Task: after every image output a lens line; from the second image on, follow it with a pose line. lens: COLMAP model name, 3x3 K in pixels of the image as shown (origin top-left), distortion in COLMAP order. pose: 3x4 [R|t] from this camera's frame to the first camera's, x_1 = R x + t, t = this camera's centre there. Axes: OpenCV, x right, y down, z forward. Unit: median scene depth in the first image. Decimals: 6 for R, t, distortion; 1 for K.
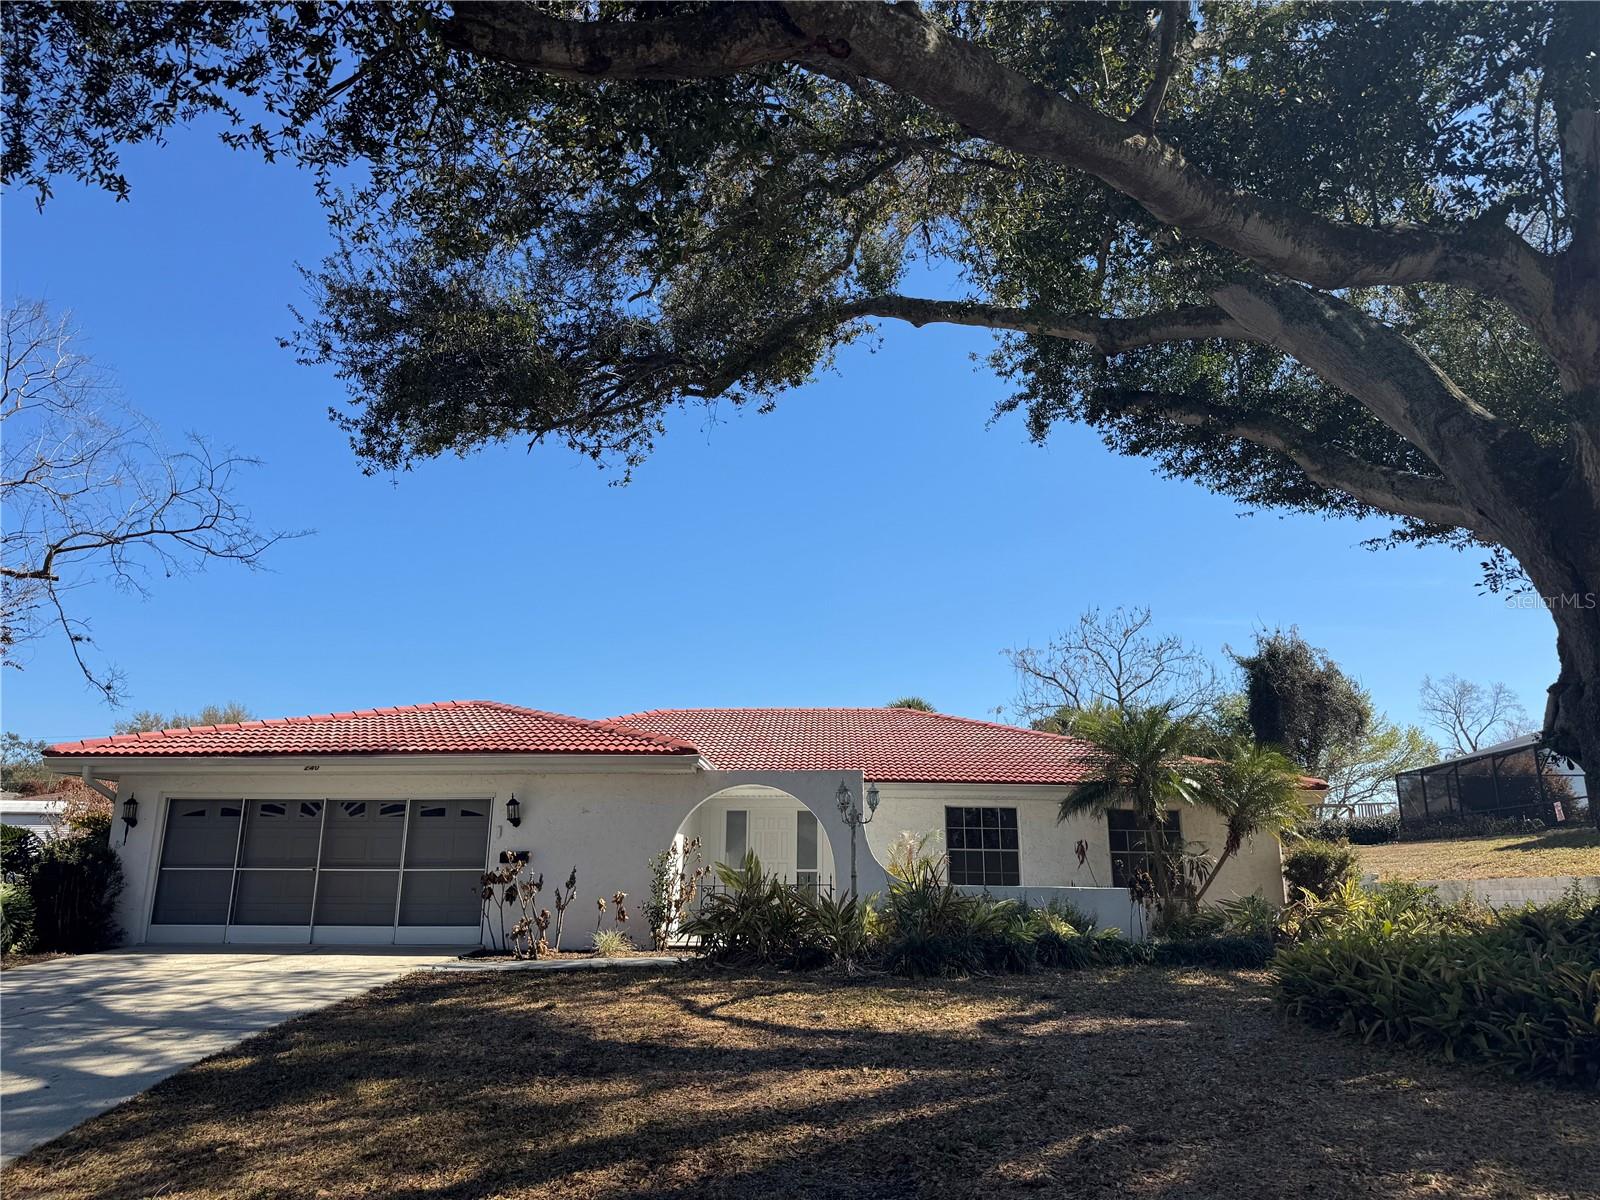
lens RADIAL K [[1111.5, 0, 808.3], [0, 1111.5, 597.9], [0, 0, 1]] dist [0.093012, -0.131361]
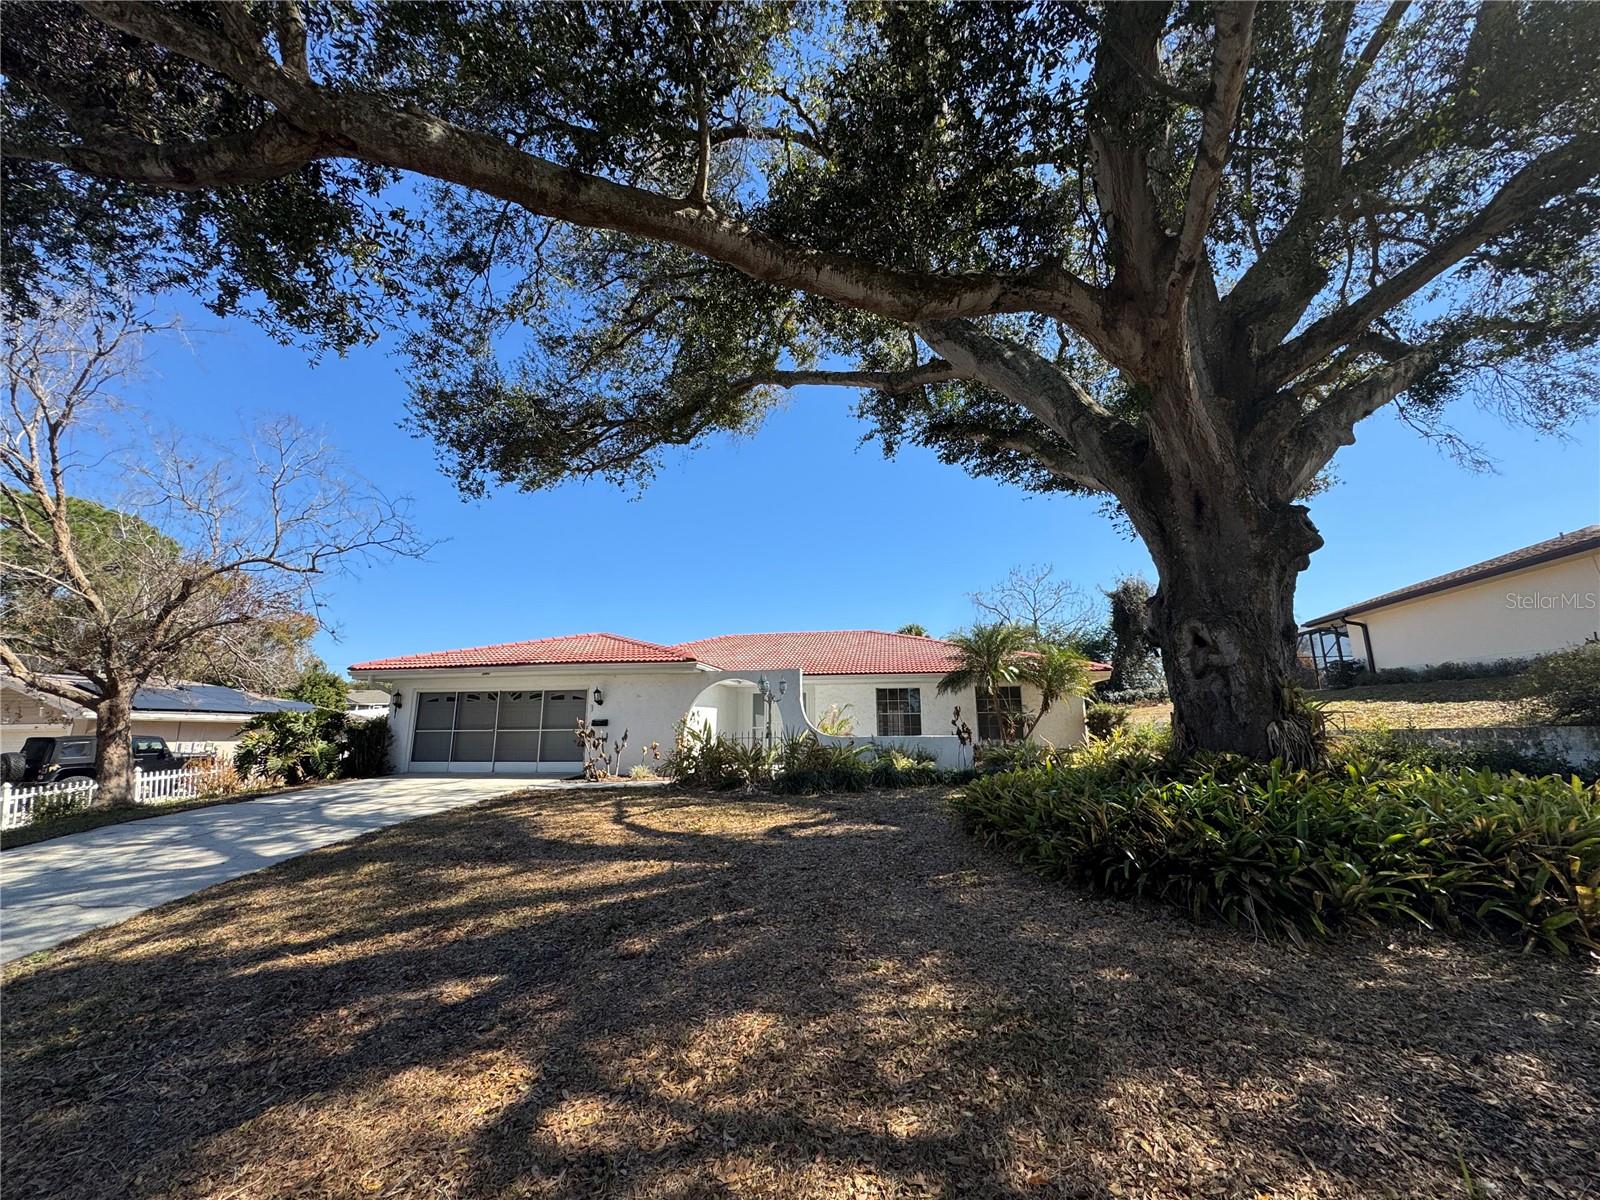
lens RADIAL K [[637.4, 0, 801.9], [0, 637.4, 599.4], [0, 0, 1]] dist [-0.003664, -0.000189]
pose [[0.992391, -0.037986, -0.117123, 0.183389], [0.043425, 0.998077, 0.044239, 0.013456], [0.115218, -0.048989, 0.992132, 0.082069]]
